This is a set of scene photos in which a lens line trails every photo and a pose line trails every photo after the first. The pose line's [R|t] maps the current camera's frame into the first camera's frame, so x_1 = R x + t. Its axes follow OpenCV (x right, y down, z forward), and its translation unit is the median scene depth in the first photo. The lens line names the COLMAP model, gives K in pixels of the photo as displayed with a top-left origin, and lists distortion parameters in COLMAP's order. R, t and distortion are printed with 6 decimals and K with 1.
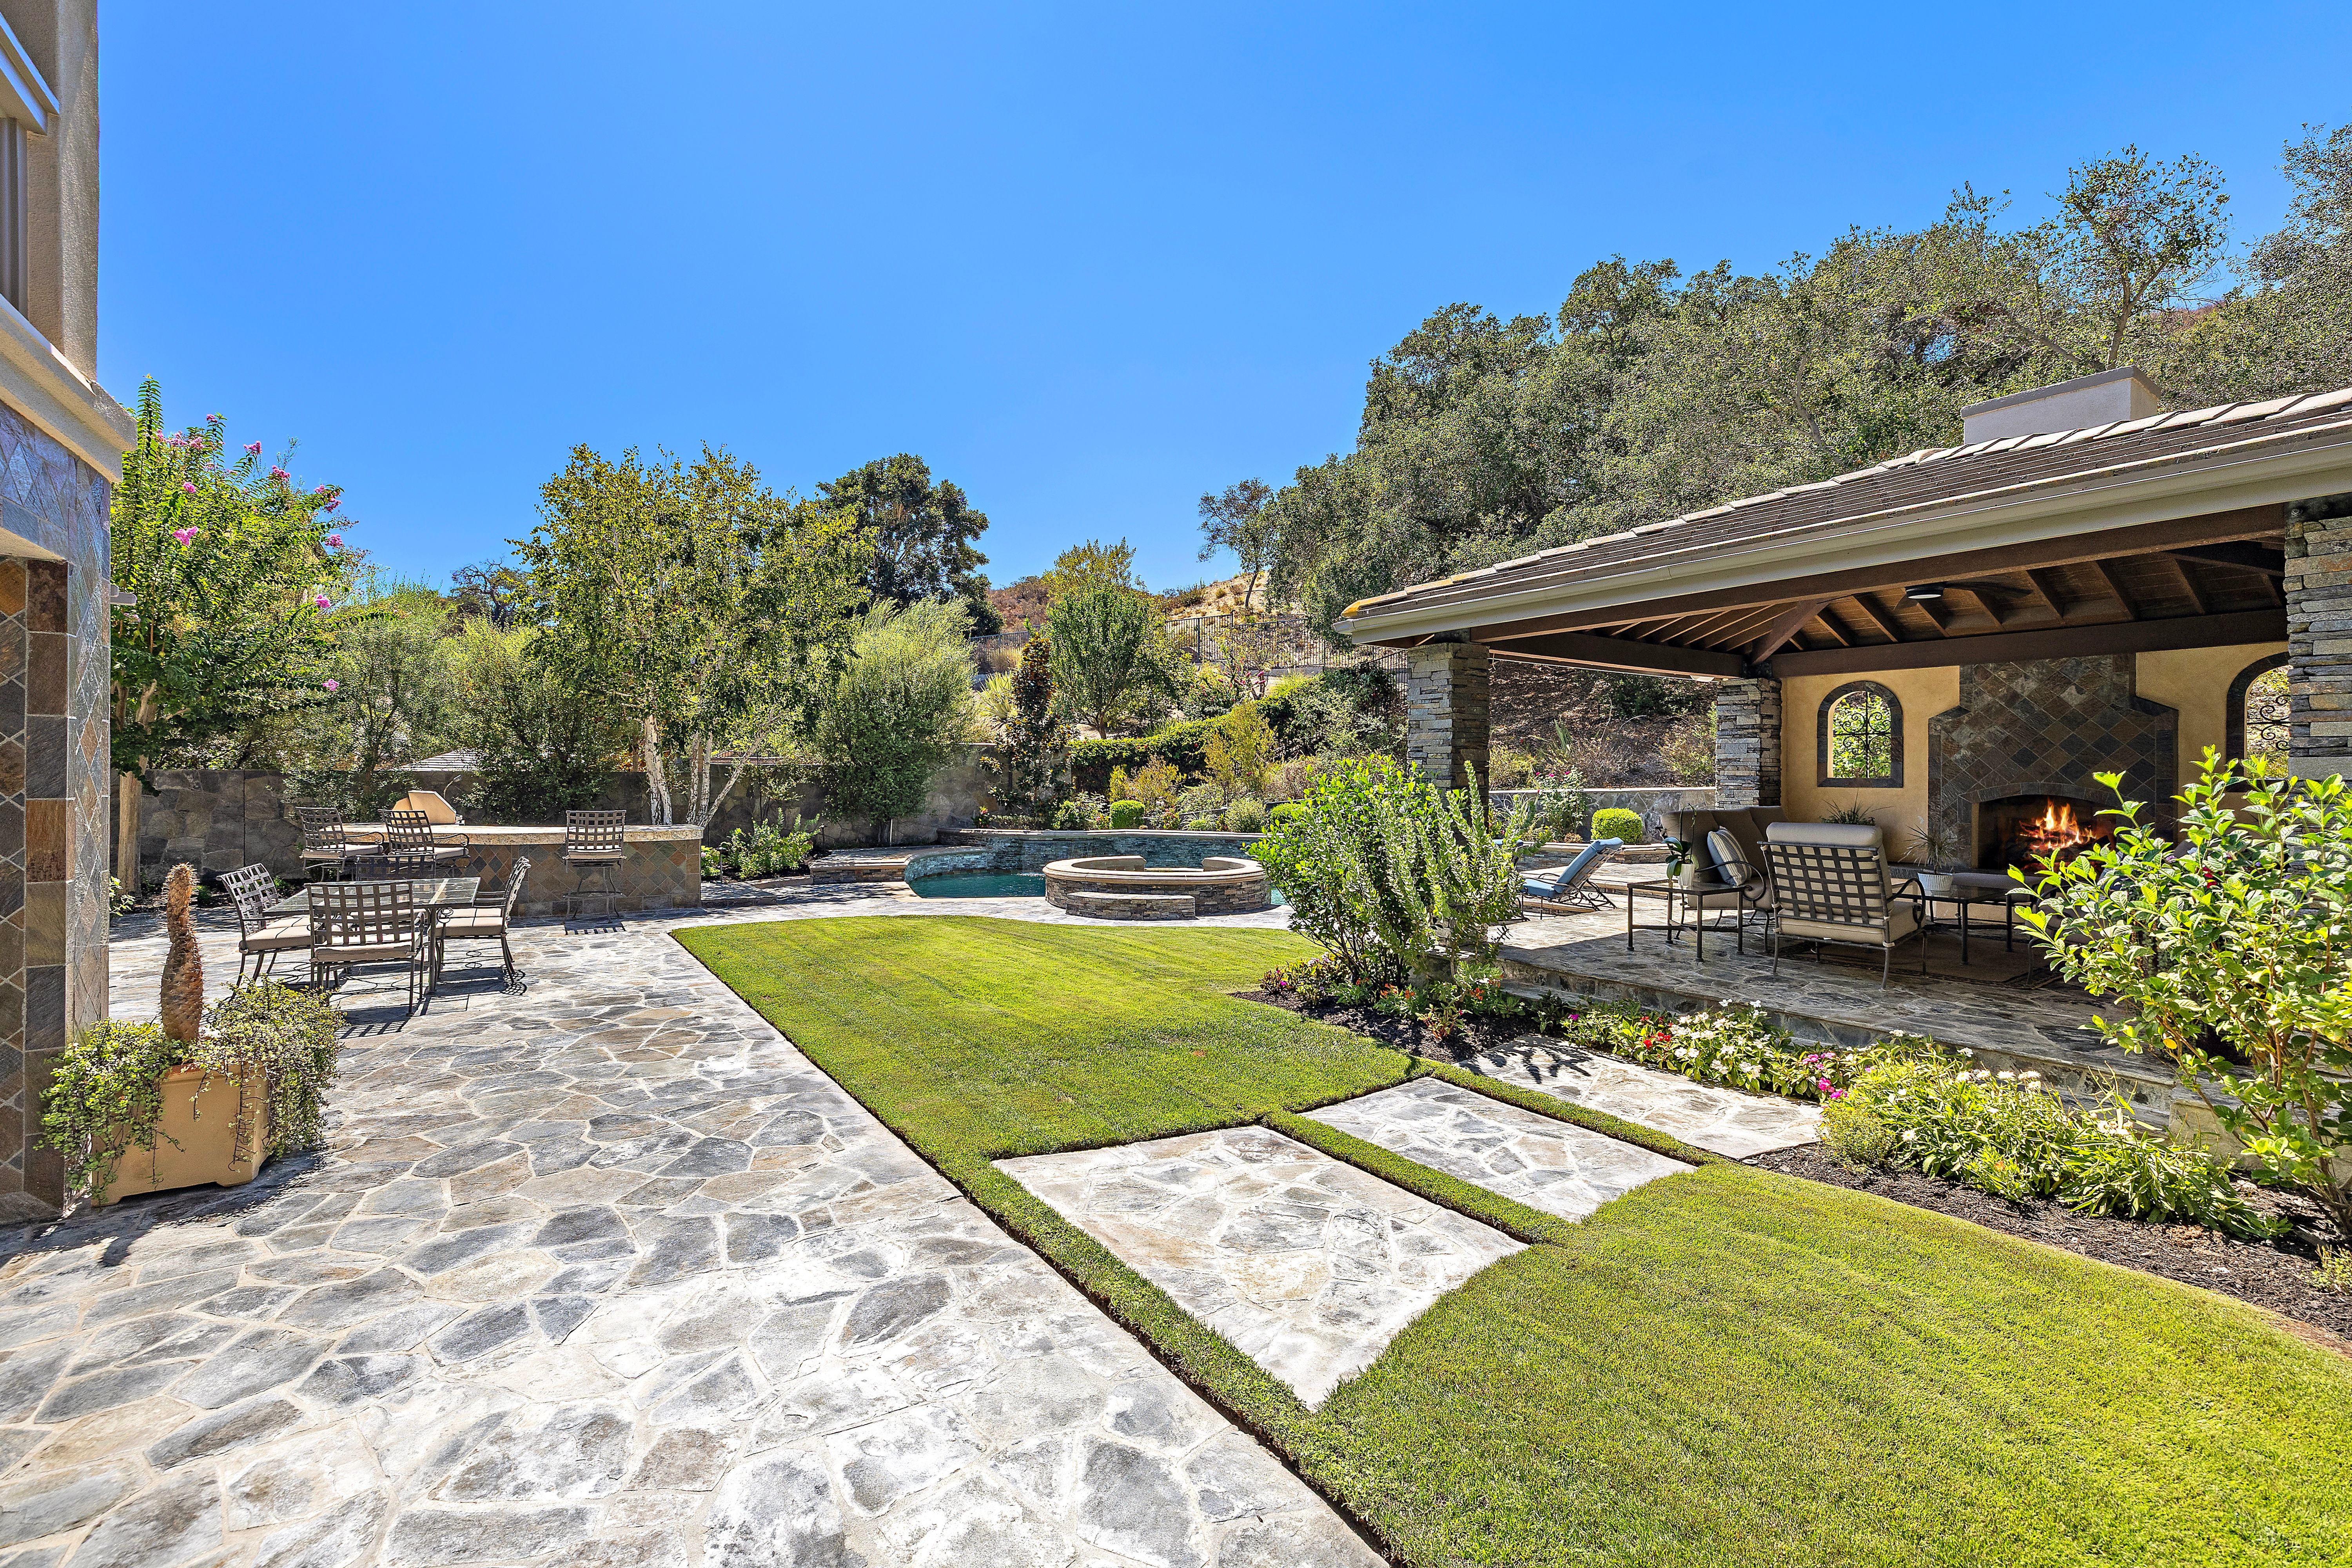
lens RADIAL K [[999.8, 0, 1180.5], [0, 999.8, 774.0], [0, 0, 1]] dist [0.006086, 0.000065]
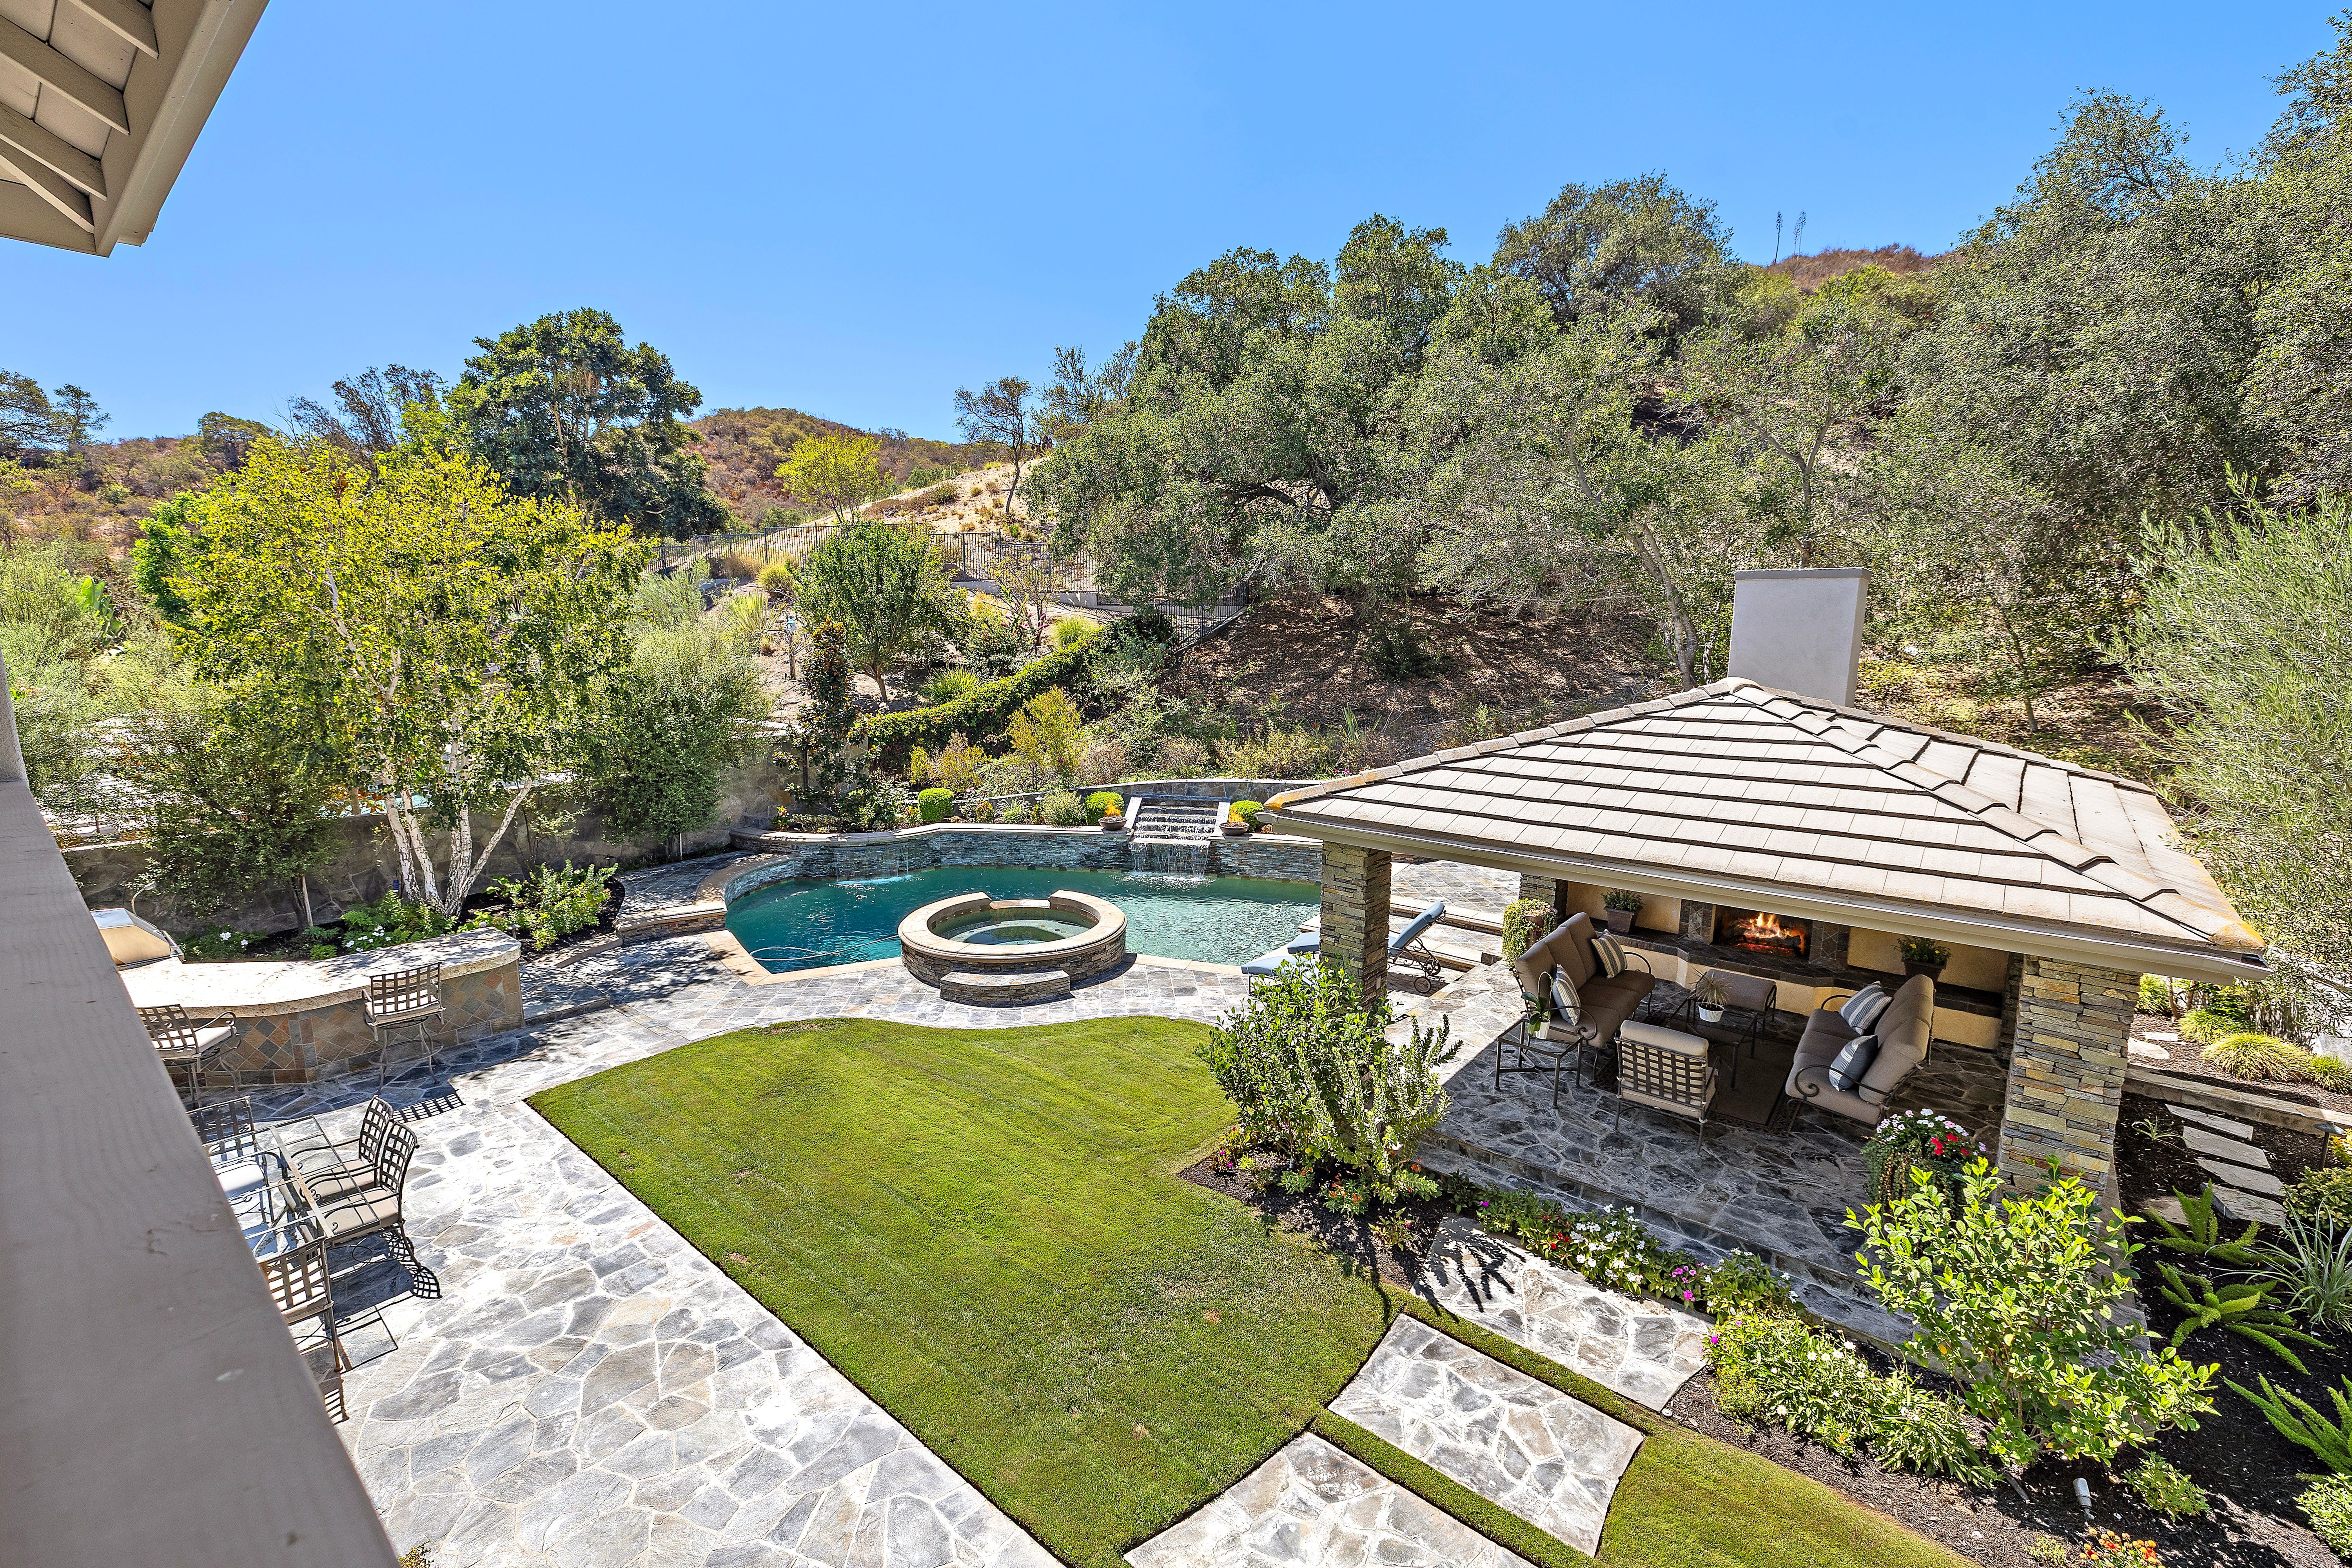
lens RADIAL K [[999.8, 0, 1176.6], [0, 999.8, 781.6], [0, 0, 1]] dist [0.006086, 0.000065]
pose [[0.963470, -0.045652, 0.263895, -0.162199], [0.000452, 0.985640, 0.168860, -0.283126], [-0.267814, -0.162572, 0.949656, 0.009824]]
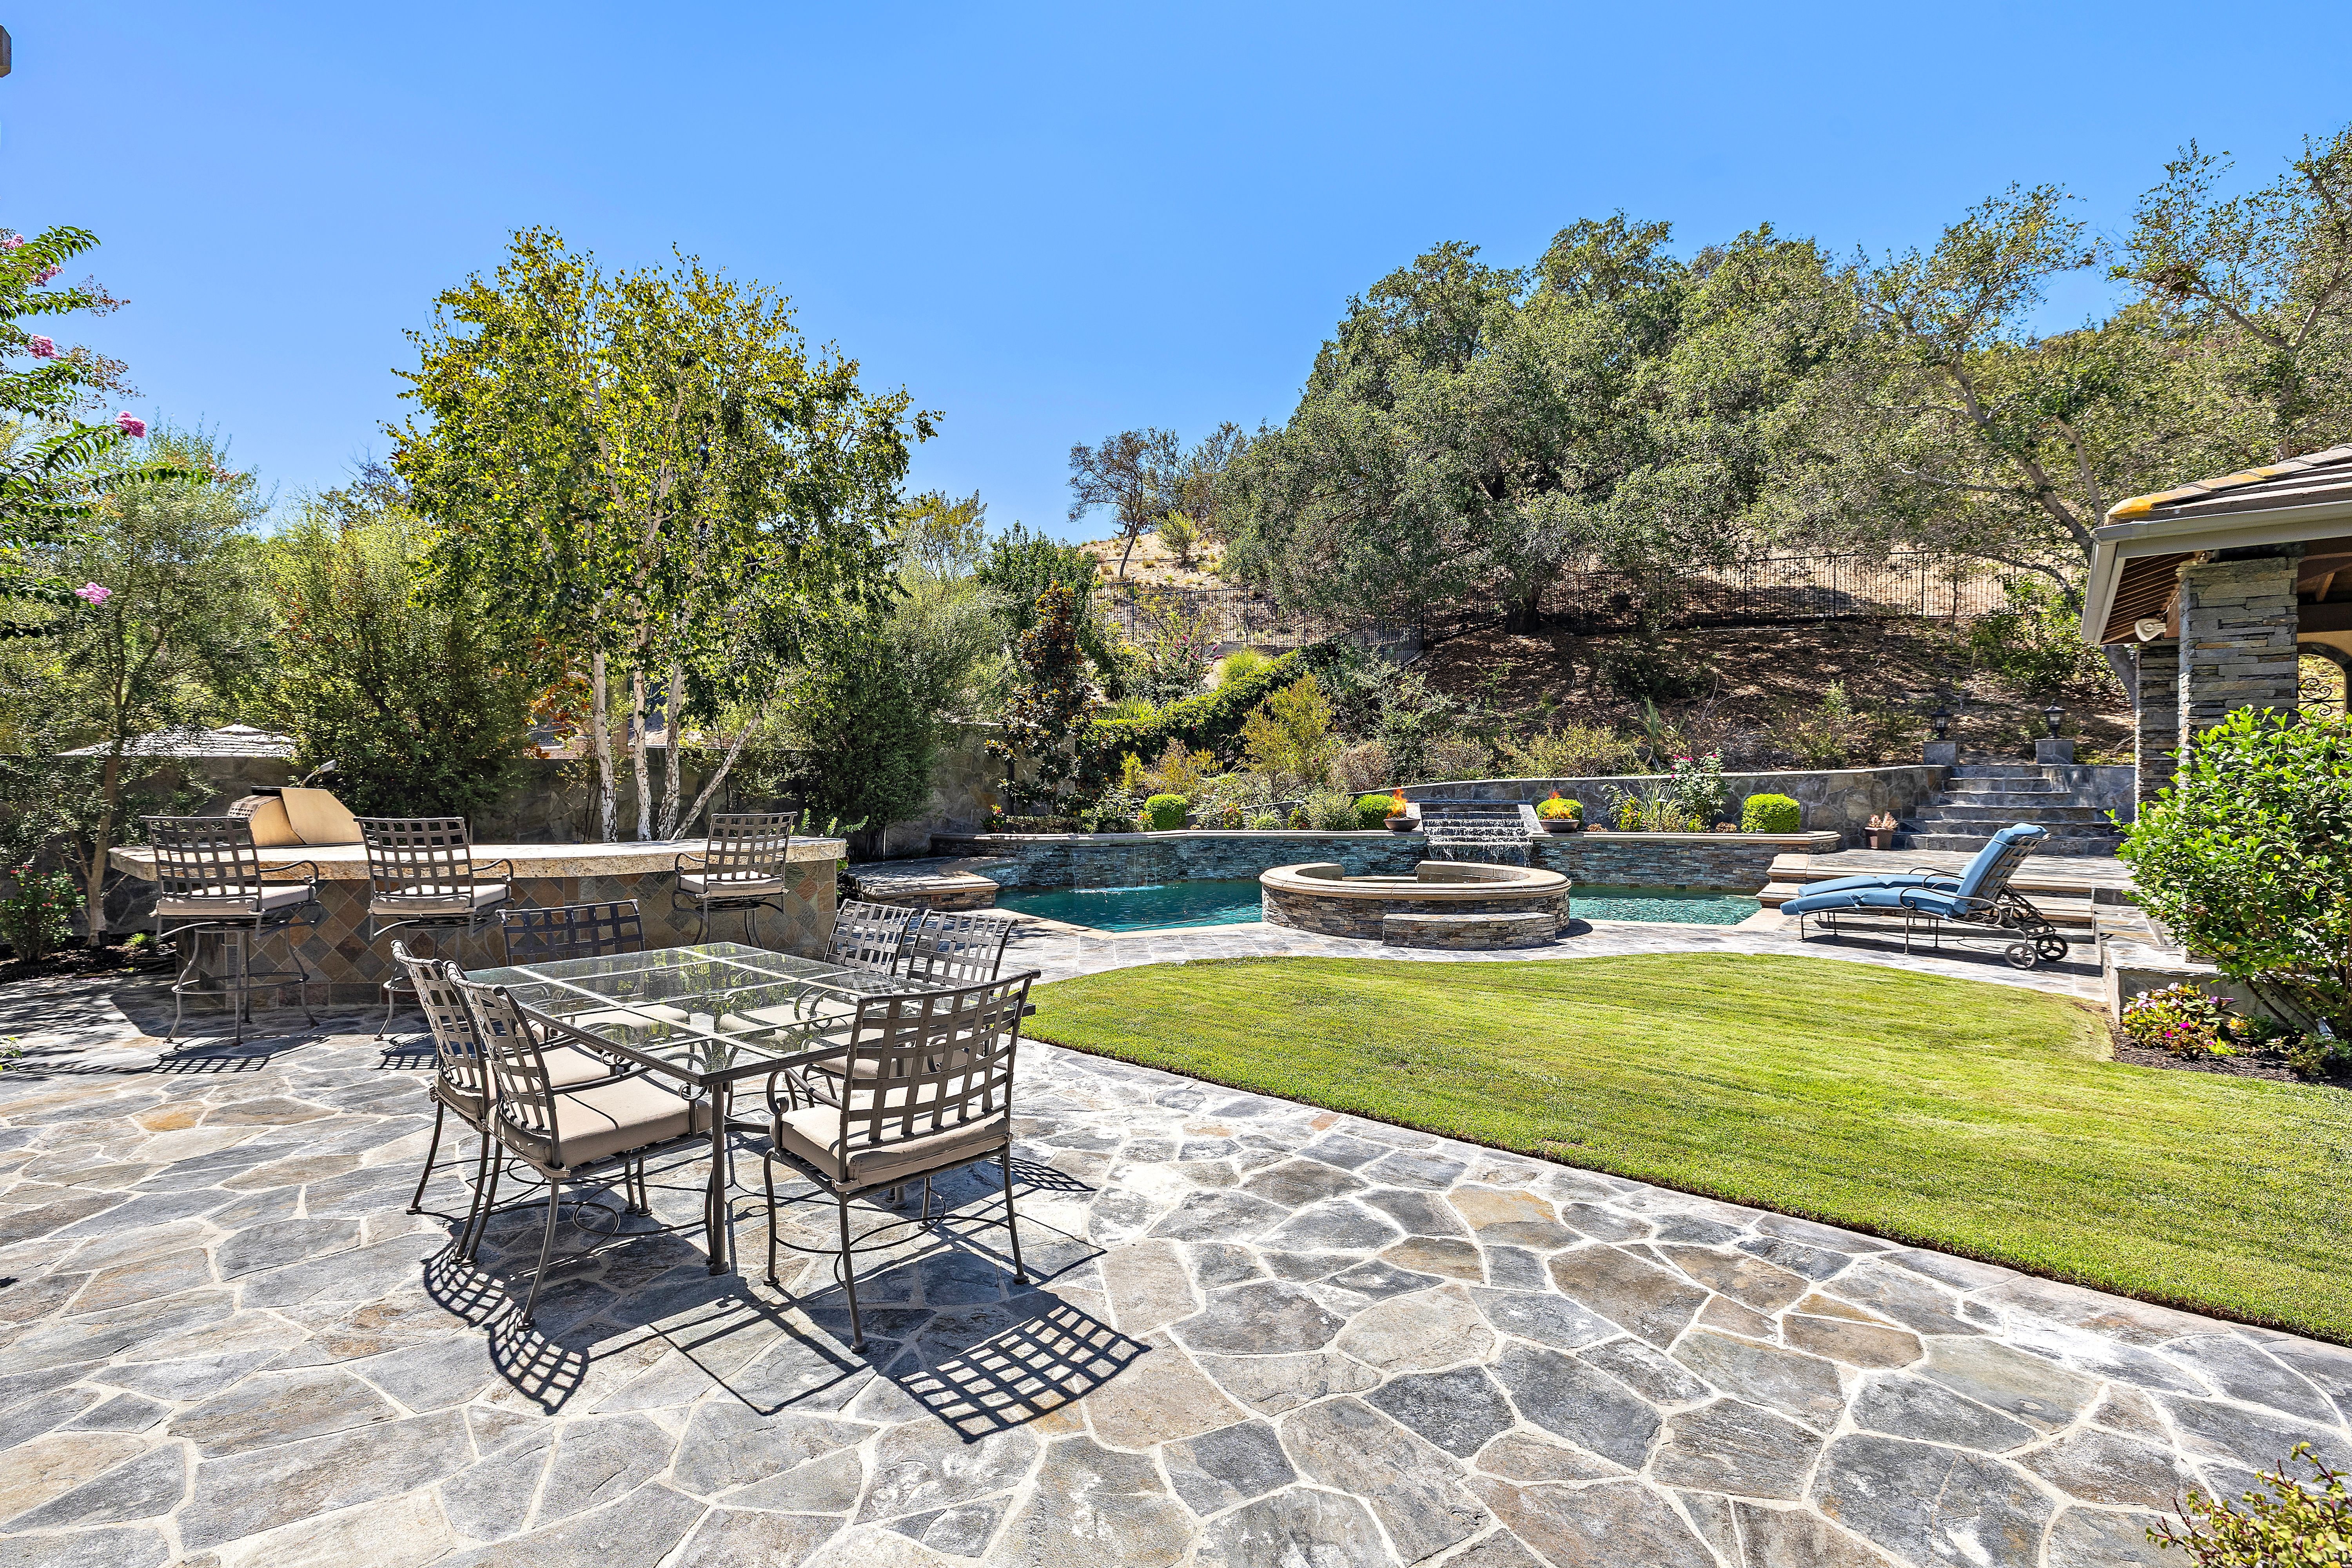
lens RADIAL K [[1051.1, 0, 1177.9], [0, 1051.1, 781.1], [0, 0, 1]] dist [-0.002940, -0.000070]
pose [[0.962182, -0.010086, 0.272220, -0.530920], [0.007527, 0.999917, 0.010444, 0.013601], [-0.272303, -0.008000, 0.962178, 0.352998]]
